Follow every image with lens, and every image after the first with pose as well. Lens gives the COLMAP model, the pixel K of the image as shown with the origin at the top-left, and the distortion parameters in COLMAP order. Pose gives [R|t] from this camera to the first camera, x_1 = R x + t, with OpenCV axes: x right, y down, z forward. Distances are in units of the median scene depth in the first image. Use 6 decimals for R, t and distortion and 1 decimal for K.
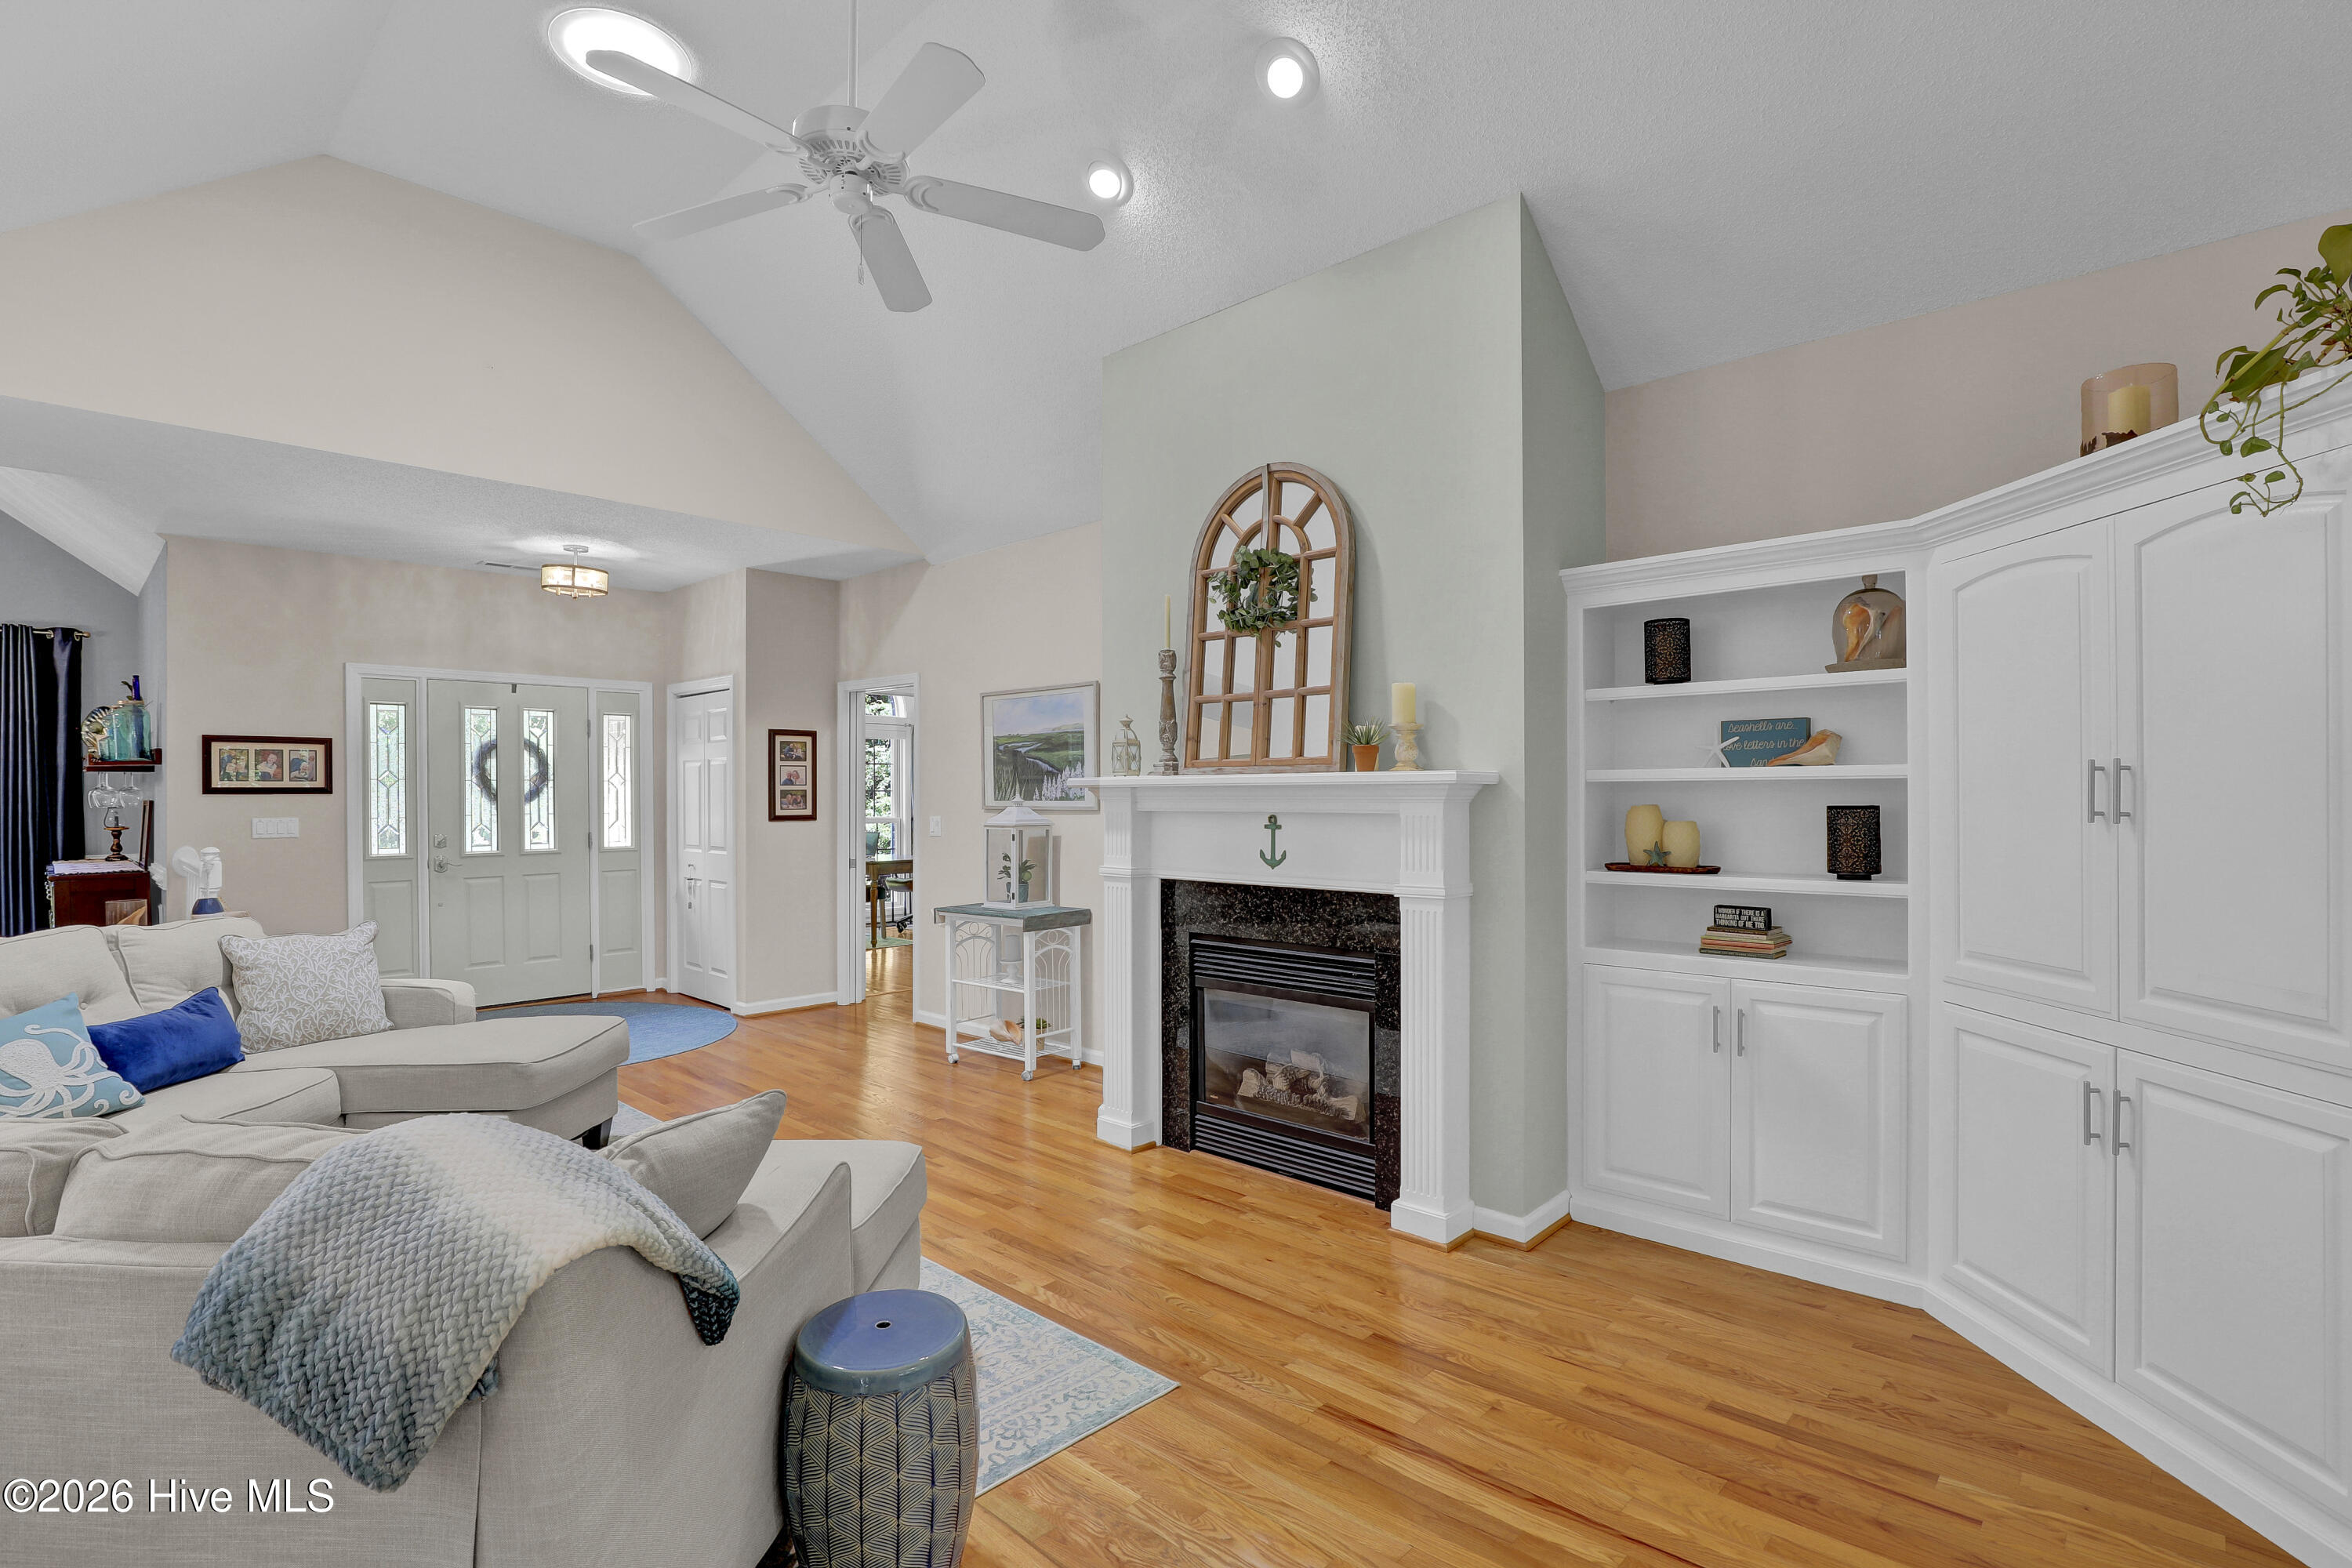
lens RADIAL K [[1119.6, 0, 1197.8], [0, 1119.6, 809.0], [0, 0, 1]] dist [-0.003212, -0.000656]
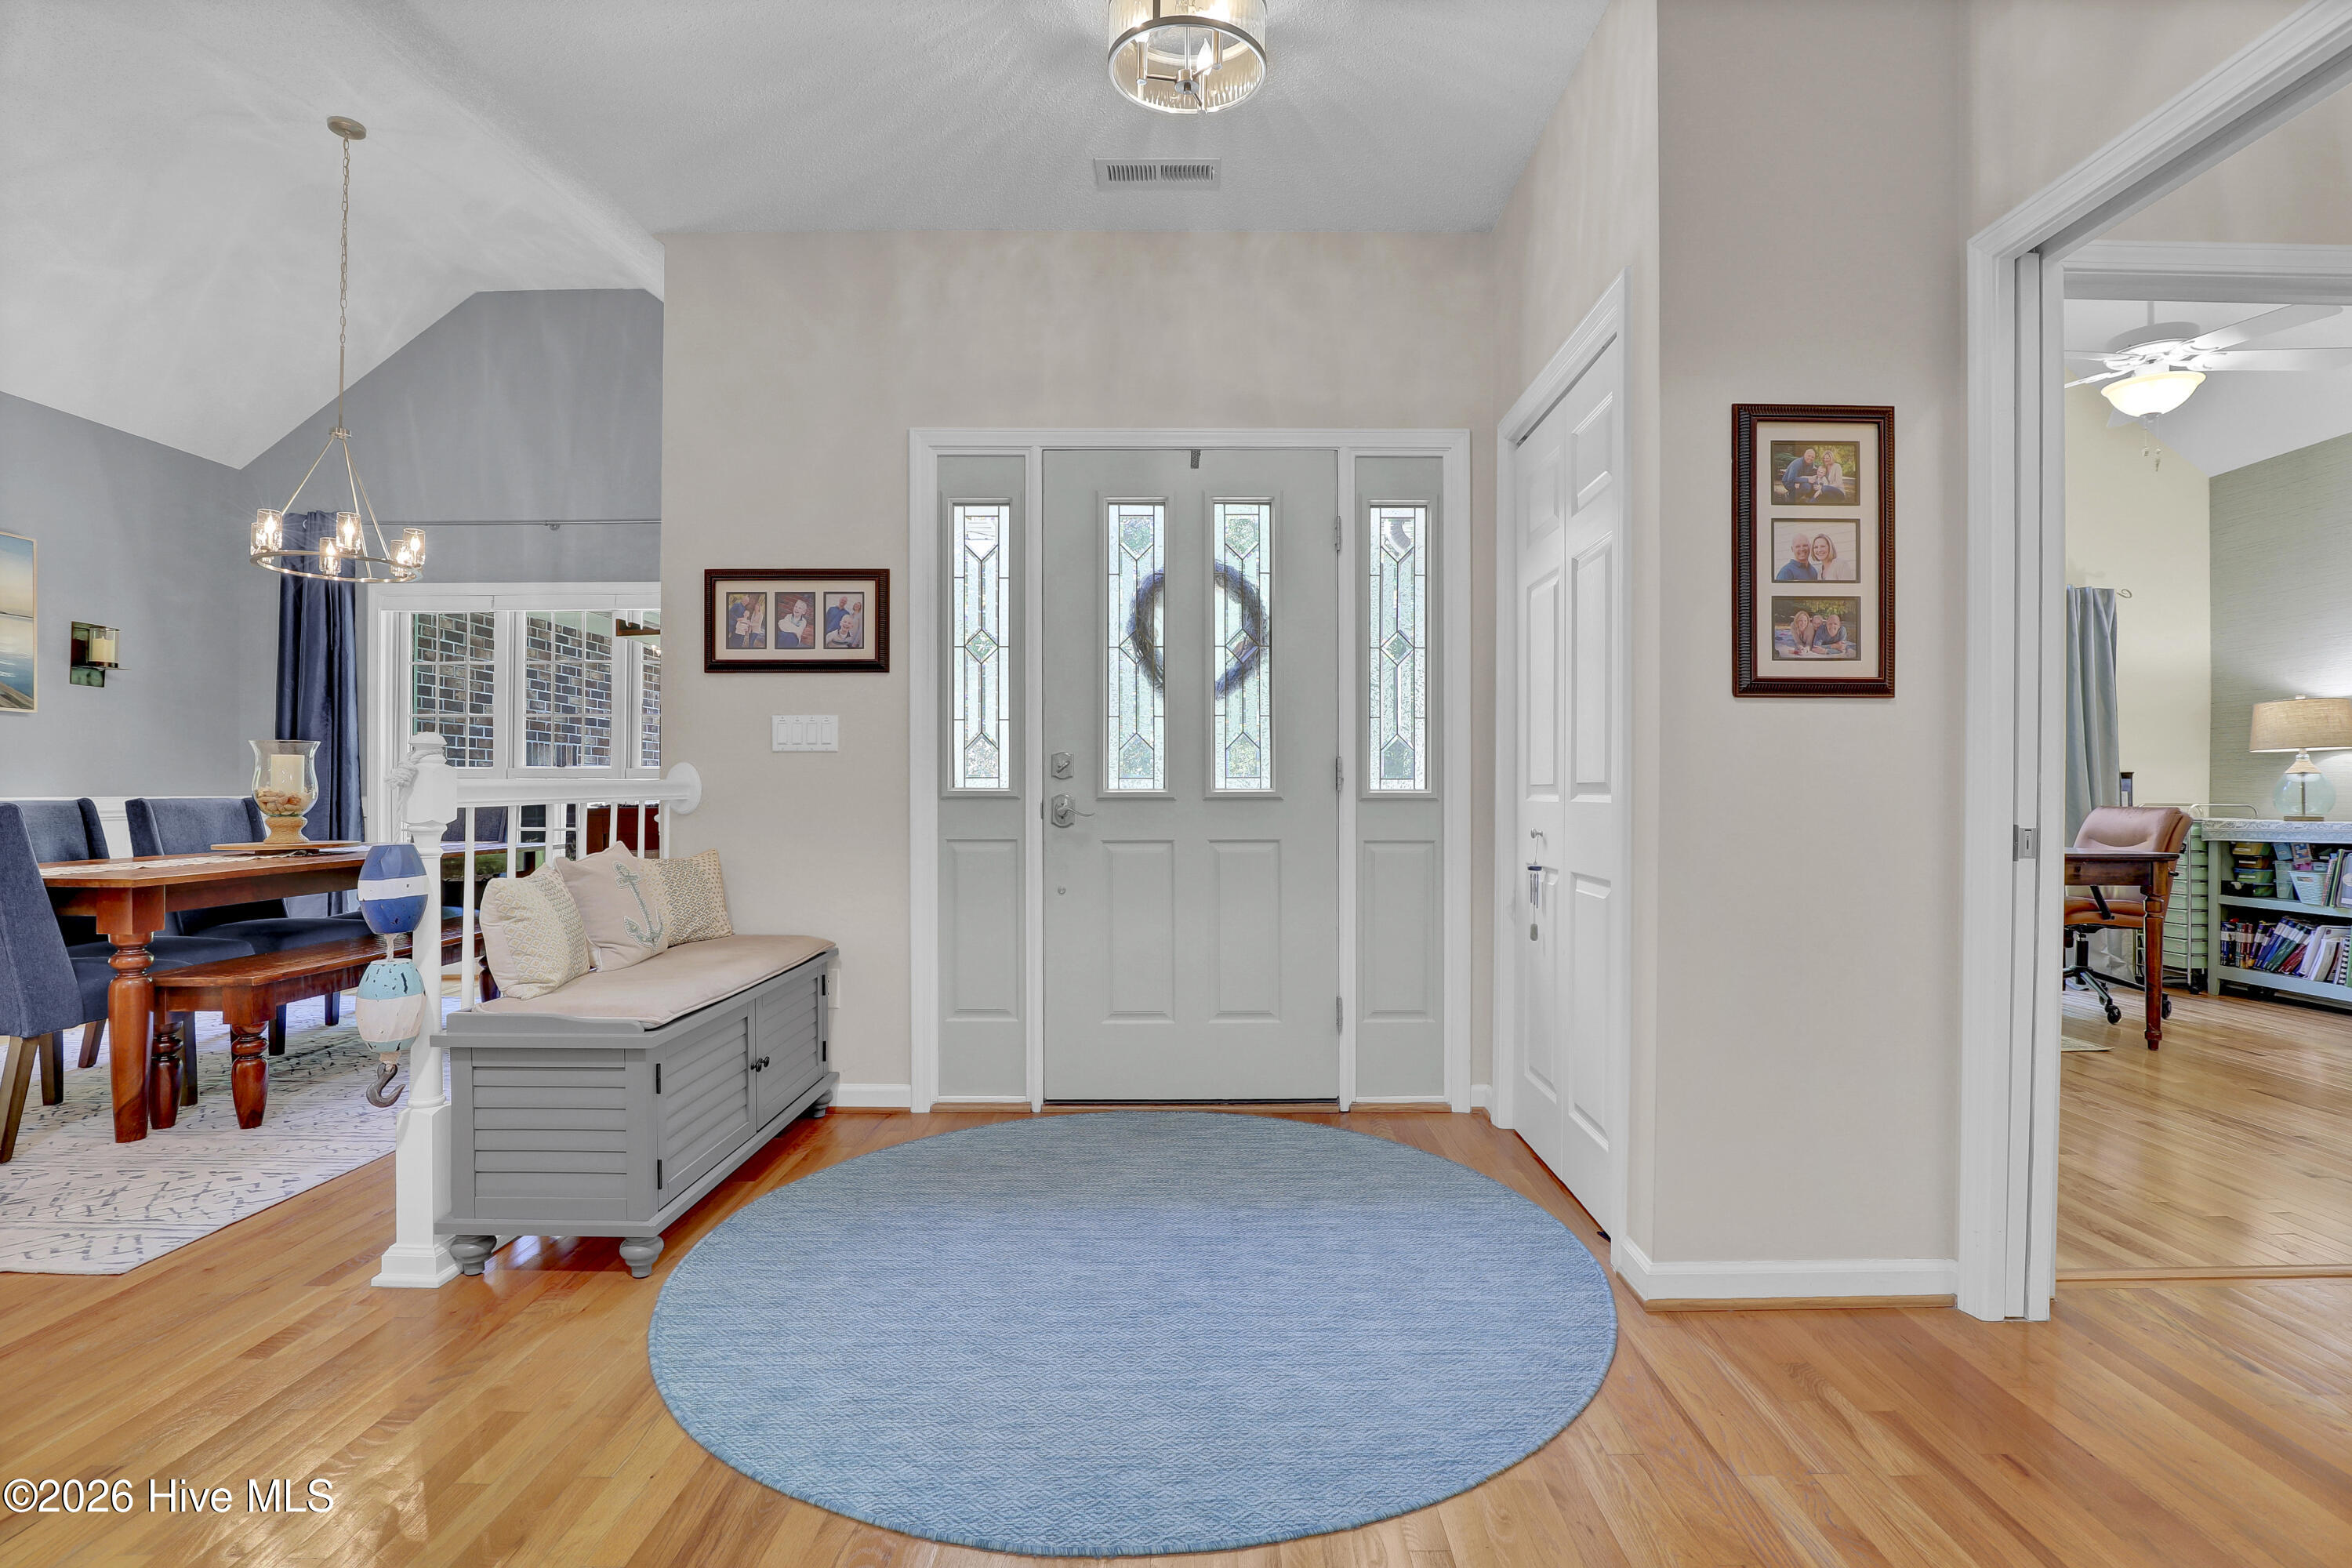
lens RADIAL K [[1116.4, 0, 1177.1], [0, 1116.4, 790.7], [0, 0, 1]] dist [-0.033142, 0.000131]
pose [[0.671310, 0.001629, -0.741175, -0.282619], [-0.011274, 0.999904, -0.008014, 0.045985], [0.741091, 0.013736, 0.671264, 0.740598]]
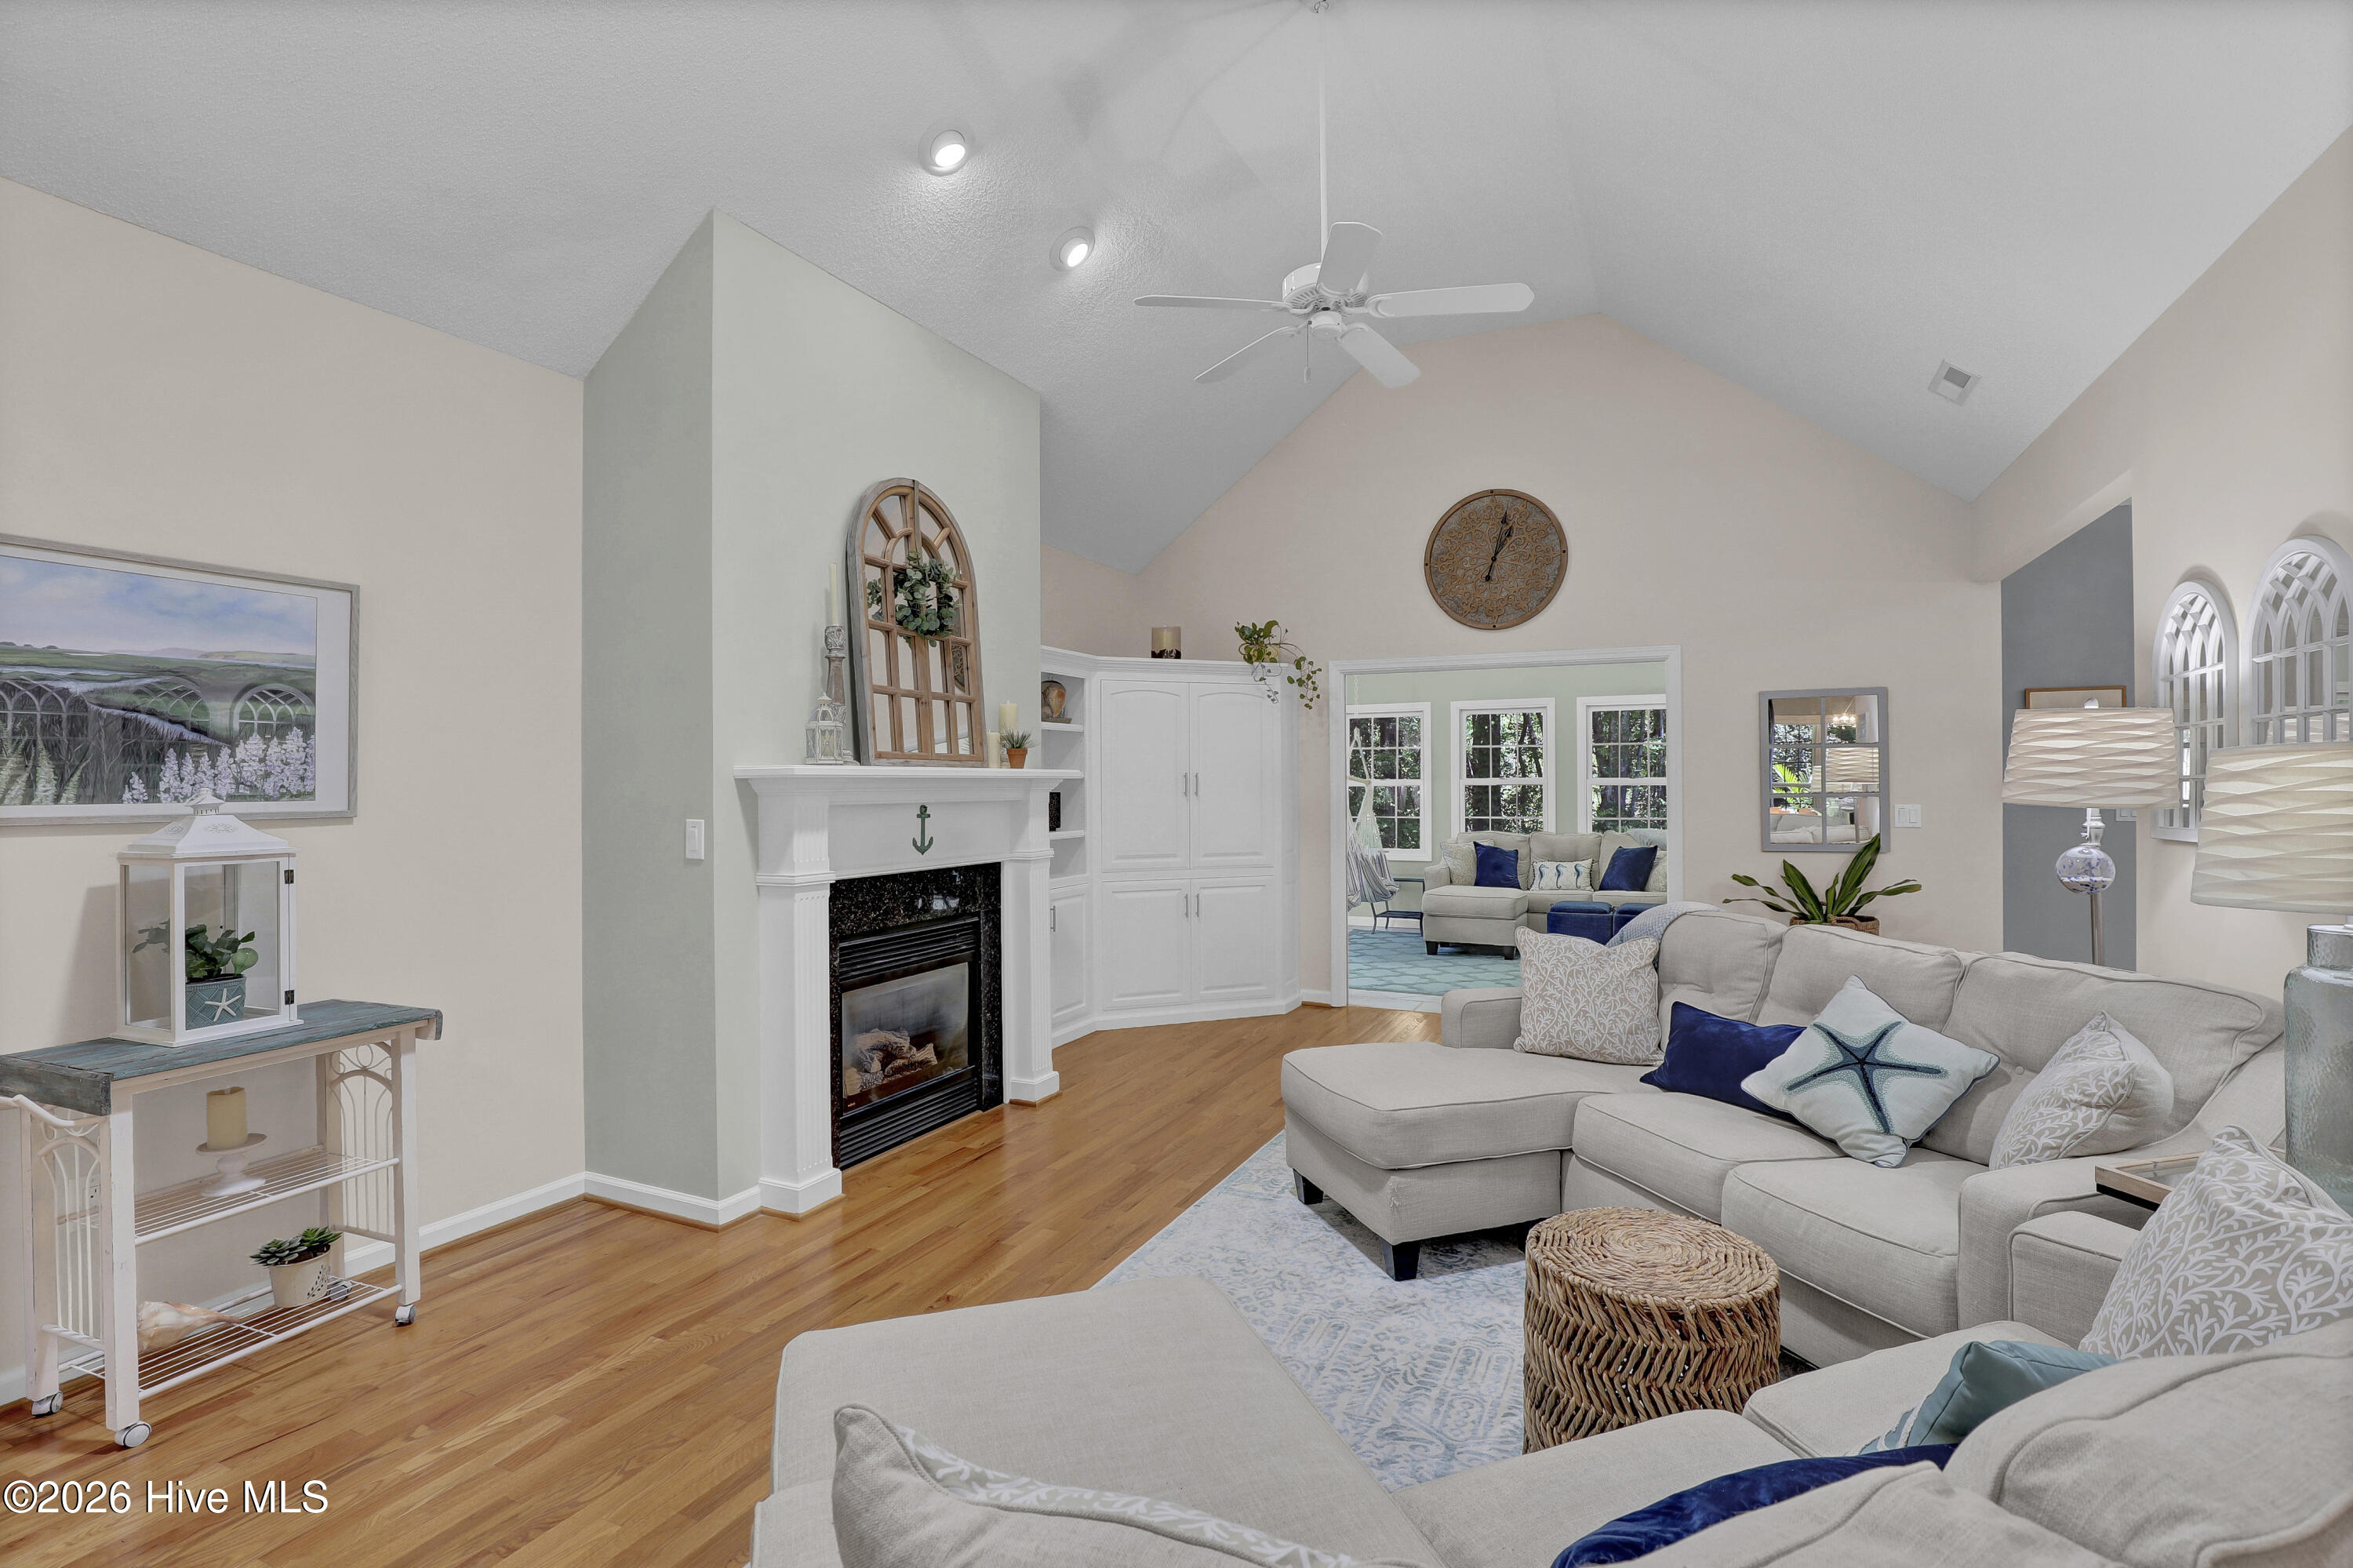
lens RADIAL K [[1116.9, 0, 1177.6], [0, 1116.9, 790.7], [0, 0, 1]] dist [-0.033142, 0.000131]
pose [[-0.310114, -0.002529, 0.950696, -0.628355], [0.017095, 0.999820, 0.008236, -0.007968], [-0.950546, 0.018806, -0.310015, 0.666726]]
